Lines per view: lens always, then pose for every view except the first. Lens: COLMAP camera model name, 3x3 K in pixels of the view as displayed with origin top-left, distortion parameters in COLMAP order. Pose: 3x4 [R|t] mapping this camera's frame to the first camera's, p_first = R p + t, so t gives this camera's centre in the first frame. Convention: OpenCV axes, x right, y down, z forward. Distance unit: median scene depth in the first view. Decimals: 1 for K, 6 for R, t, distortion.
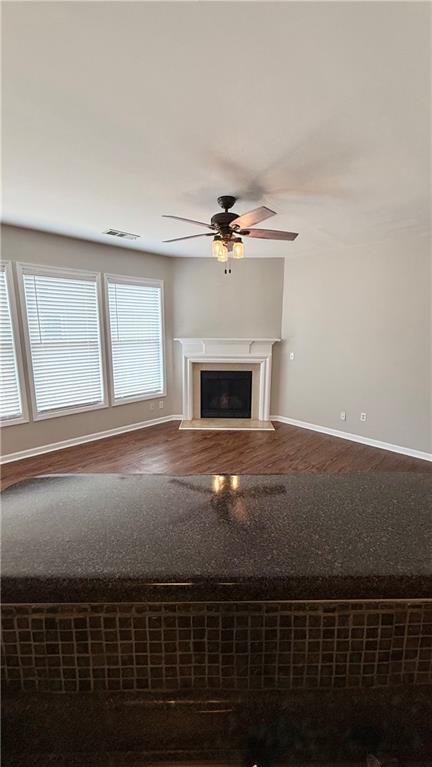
lens RADIAL K [[306.1, 0, 216.3], [0, 306.1, 383.0], [0, 0, 1]] dist [0.000932, 0.000088]
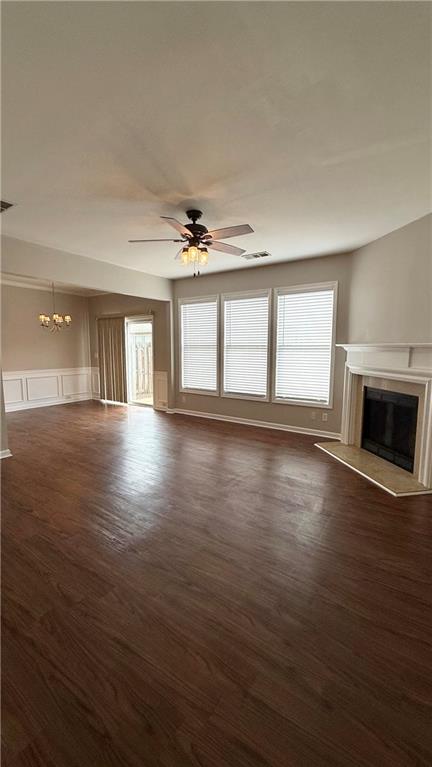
lens RADIAL K [[306.1, 0, 216.3], [0, 306.1, 383.0], [0, 0, 1]] dist [0.000932, 0.000088]
pose [[0.193347, 0.109819, -0.974965, 0.675080], [-0.182670, 0.980370, 0.074202, -0.039038], [0.963975, 0.163750, 0.209612, 0.509470]]
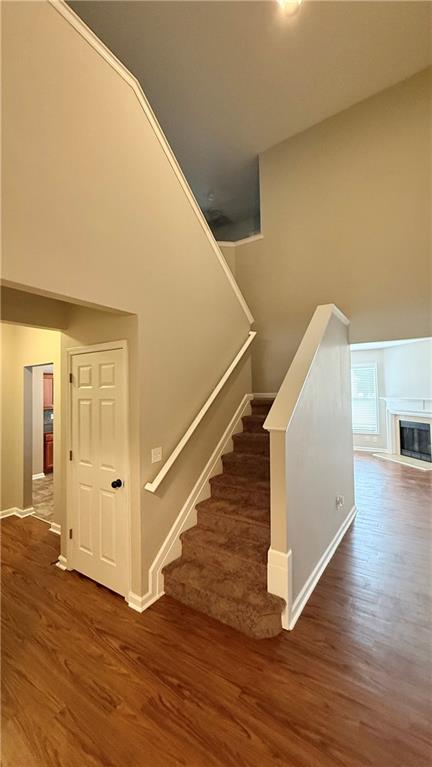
lens RADIAL K [[306.1, 0, 216.3], [0, 306.1, 383.0], [0, 0, 1]] dist [0.000932, 0.000088]
pose [[0.179940, -0.036736, -0.982991, 1.283501], [-0.166435, 0.983758, -0.067231, 0.028352], [0.969495, 0.175702, 0.170903, -0.101358]]
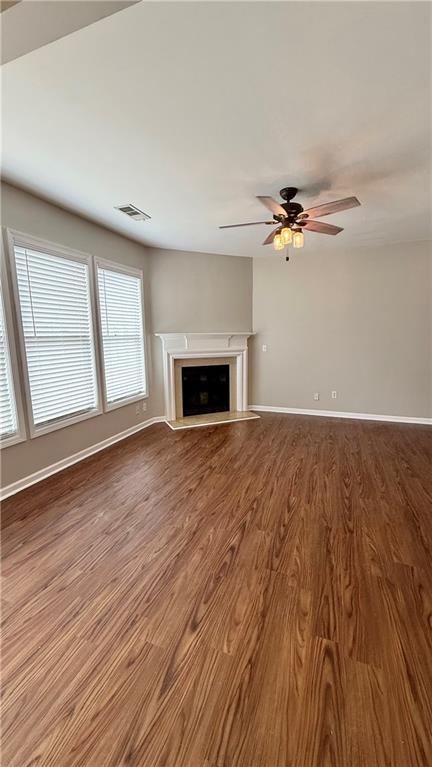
lens RADIAL K [[306.1, 0, 216.3], [0, 306.1, 383.0], [0, 0, 1]] dist [0.000932, 0.000088]
pose [[0.910194, -0.083386, 0.405701, -0.370898], [0.094611, 0.995485, -0.007653, 0.028415], [-0.403231, 0.045350, 0.913974, 0.084021]]
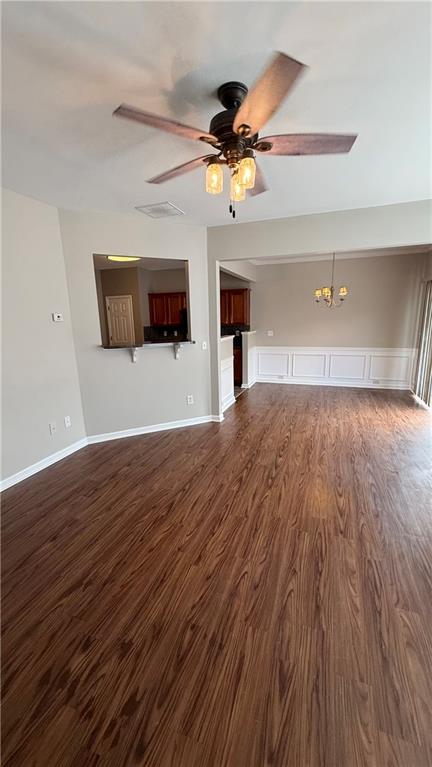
lens RADIAL K [[306.1, 0, 216.3], [0, 306.1, 383.0], [0, 0, 1]] dist [0.000932, 0.000088]
pose [[-0.901711, 0.102597, -0.419988, 0.207330], [-0.065287, 0.927981, 0.366864, -0.150504], [0.427380, 0.358225, -0.830073, 0.924011]]
